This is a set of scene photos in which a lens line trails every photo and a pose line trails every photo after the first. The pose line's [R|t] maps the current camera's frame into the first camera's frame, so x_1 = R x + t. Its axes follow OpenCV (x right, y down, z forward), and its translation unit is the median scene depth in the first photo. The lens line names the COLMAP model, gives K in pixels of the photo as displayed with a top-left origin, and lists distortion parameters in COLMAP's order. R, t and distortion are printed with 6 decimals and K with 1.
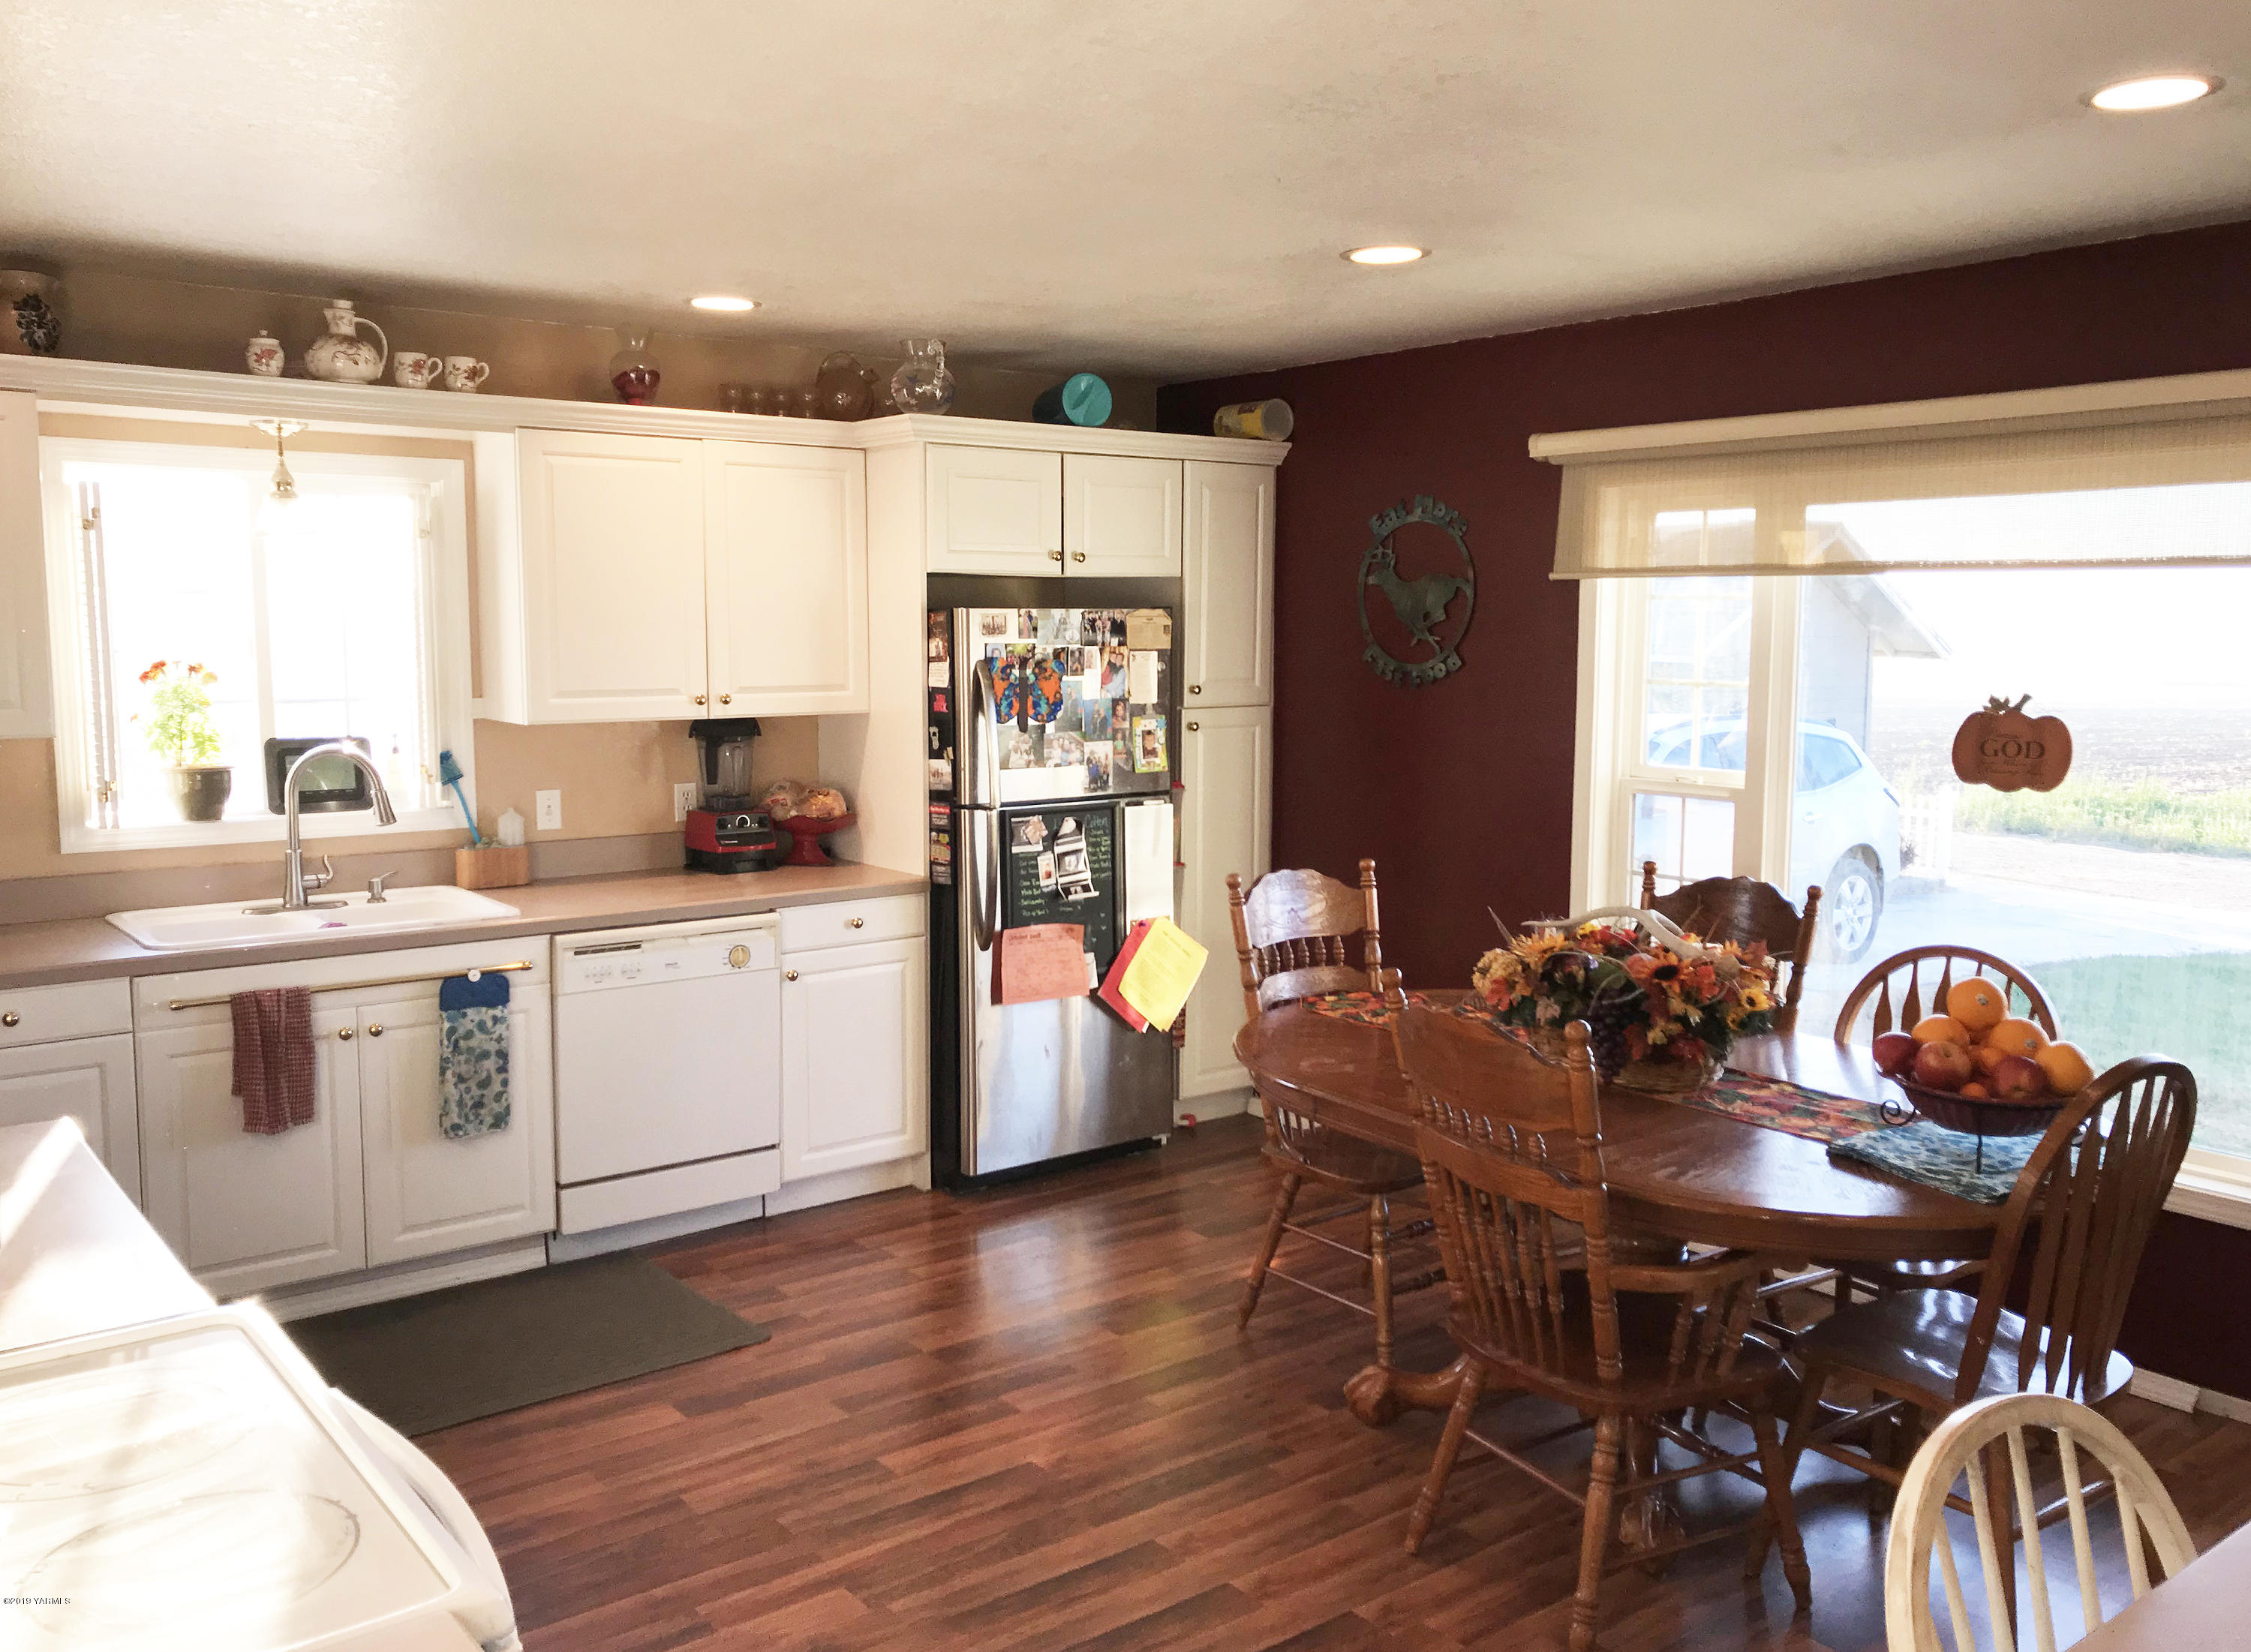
lens RADIAL K [[1853.3, 0, 1175.6], [0, 1853.3, 820.6], [0, 0, 1]] dist [0.047809, -0.054297]
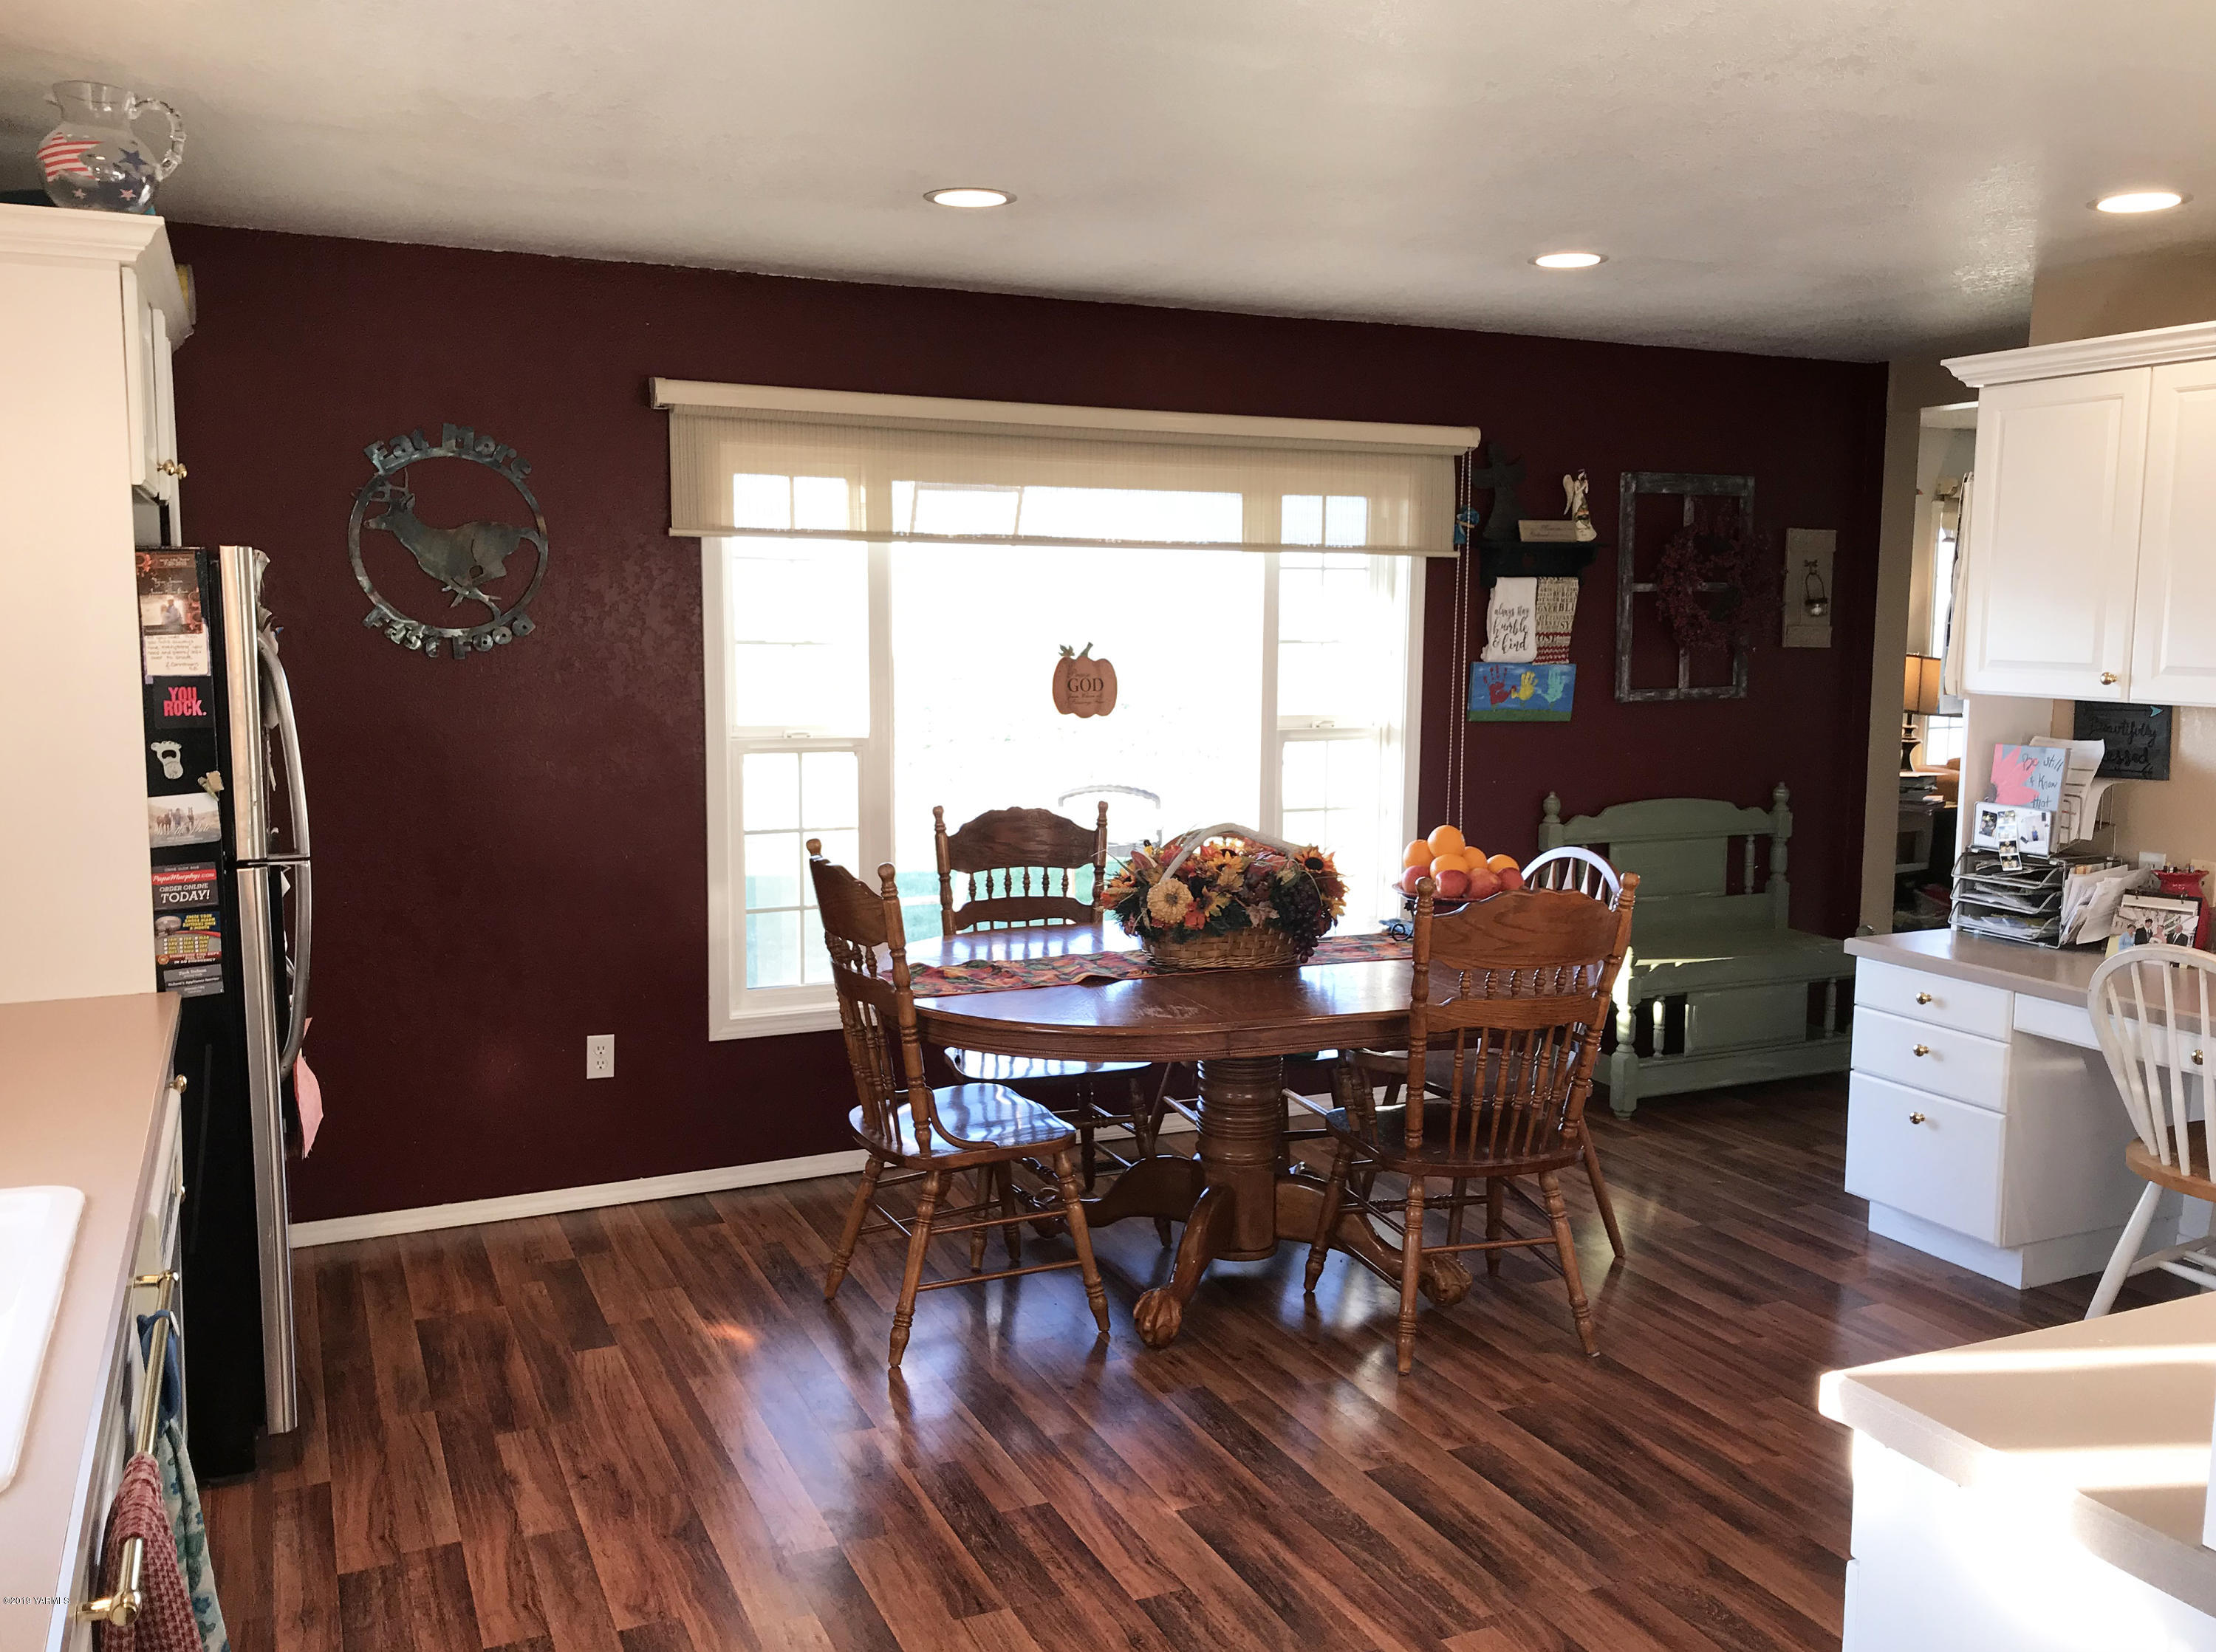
lens RADIAL K [[1802.7, 0, 1111.2], [0, 1802.7, 816.9], [0, 0, 1]] dist [0.048294, -0.052997]
pose [[0.243202, -0.114585, 0.963184, -0.640642], [0.097272, 0.990873, 0.093319, -0.052669], [-0.965086, 0.070995, 0.252129, 0.565228]]
